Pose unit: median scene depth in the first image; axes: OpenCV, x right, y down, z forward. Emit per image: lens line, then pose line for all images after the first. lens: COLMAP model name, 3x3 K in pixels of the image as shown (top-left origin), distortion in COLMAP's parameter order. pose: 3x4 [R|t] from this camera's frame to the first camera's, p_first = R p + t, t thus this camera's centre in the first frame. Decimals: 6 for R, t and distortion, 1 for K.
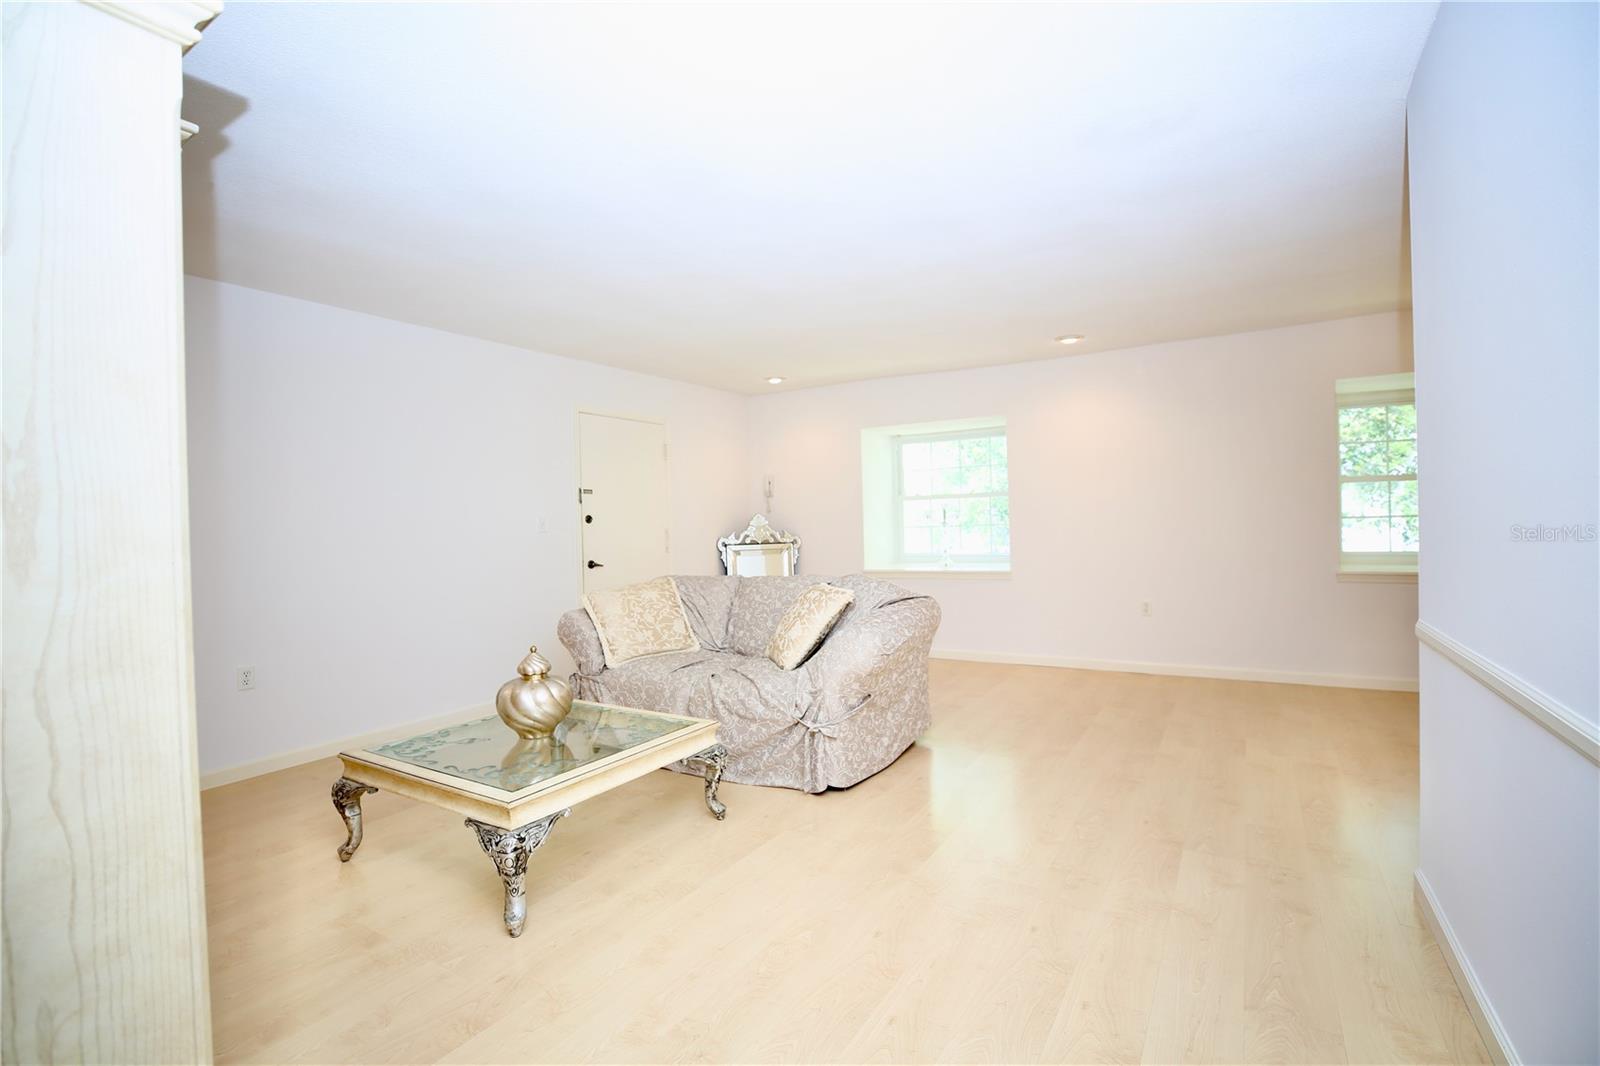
lens RADIAL K [[727.9, 0, 800.0], [0, 727.9, 533.0], [0, 0, 1]] dist [-0.036490, 0.010645]
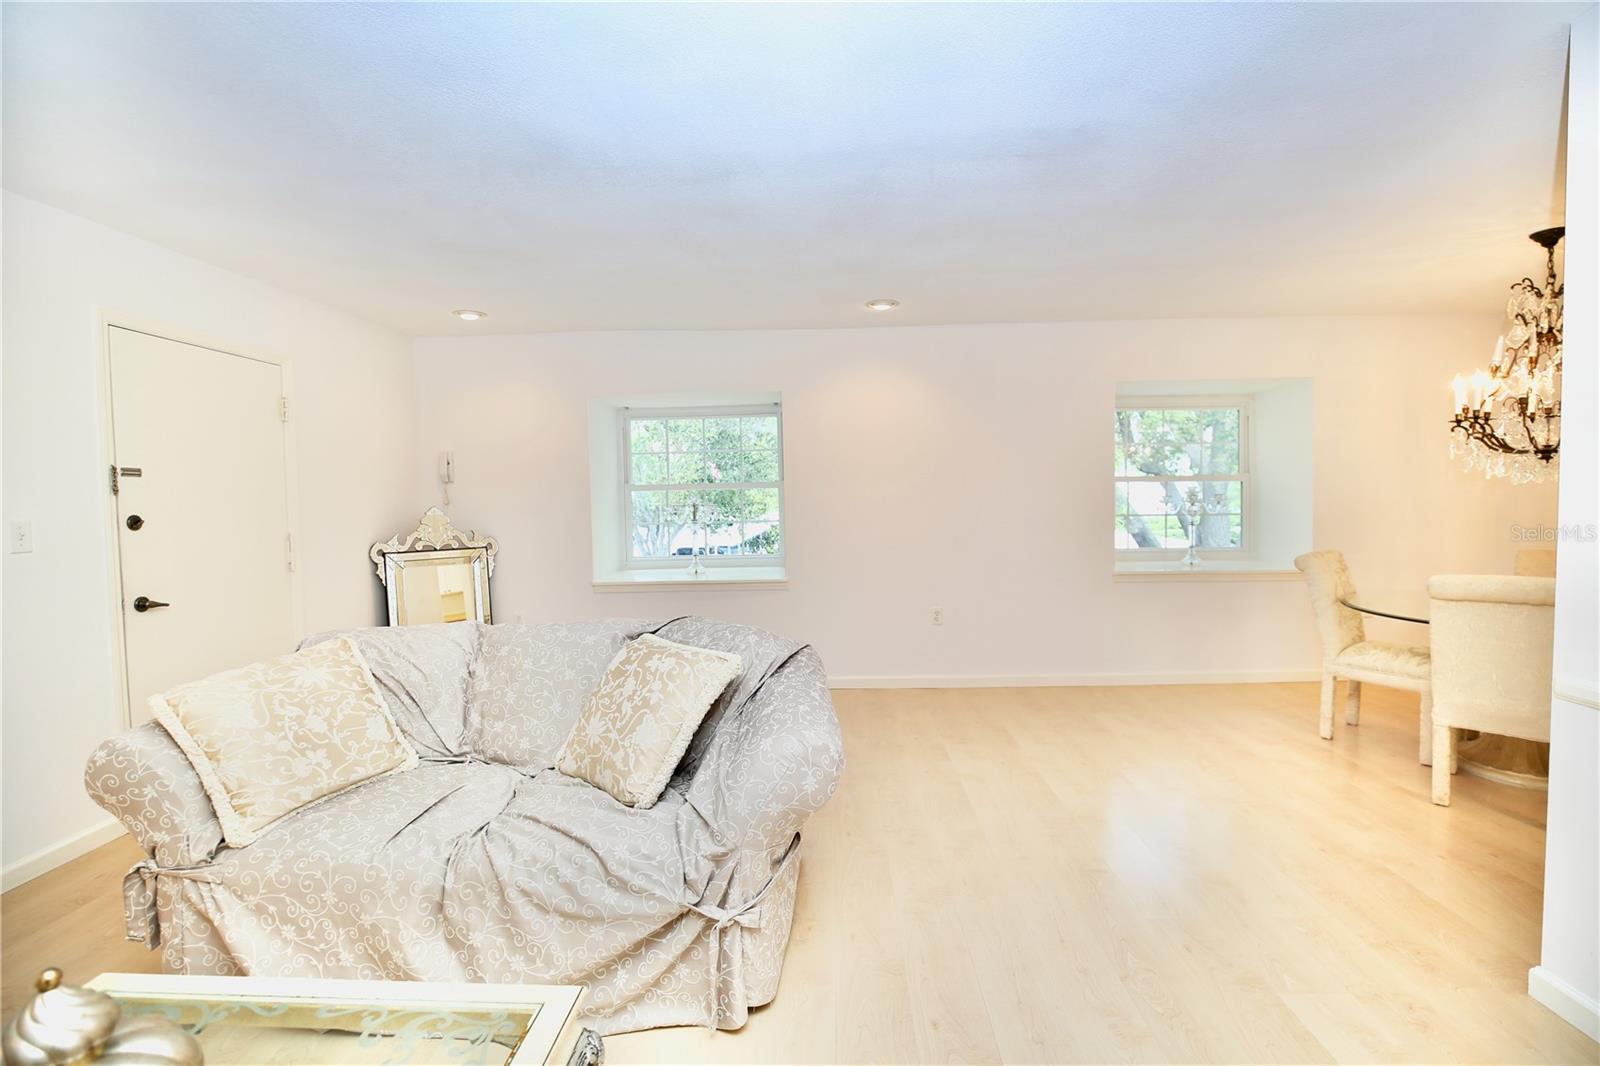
lens RADIAL K [[727.9, 0, 800.0], [0, 727.9, 533.0], [0, 0, 1]] dist [-0.036490, 0.010645]
pose [[0.873198, -0.013824, 0.487169, -0.156554], [0.001279, 0.999659, 0.026073, -0.034323], [-0.487363, -0.022144, 0.872919, 0.392674]]
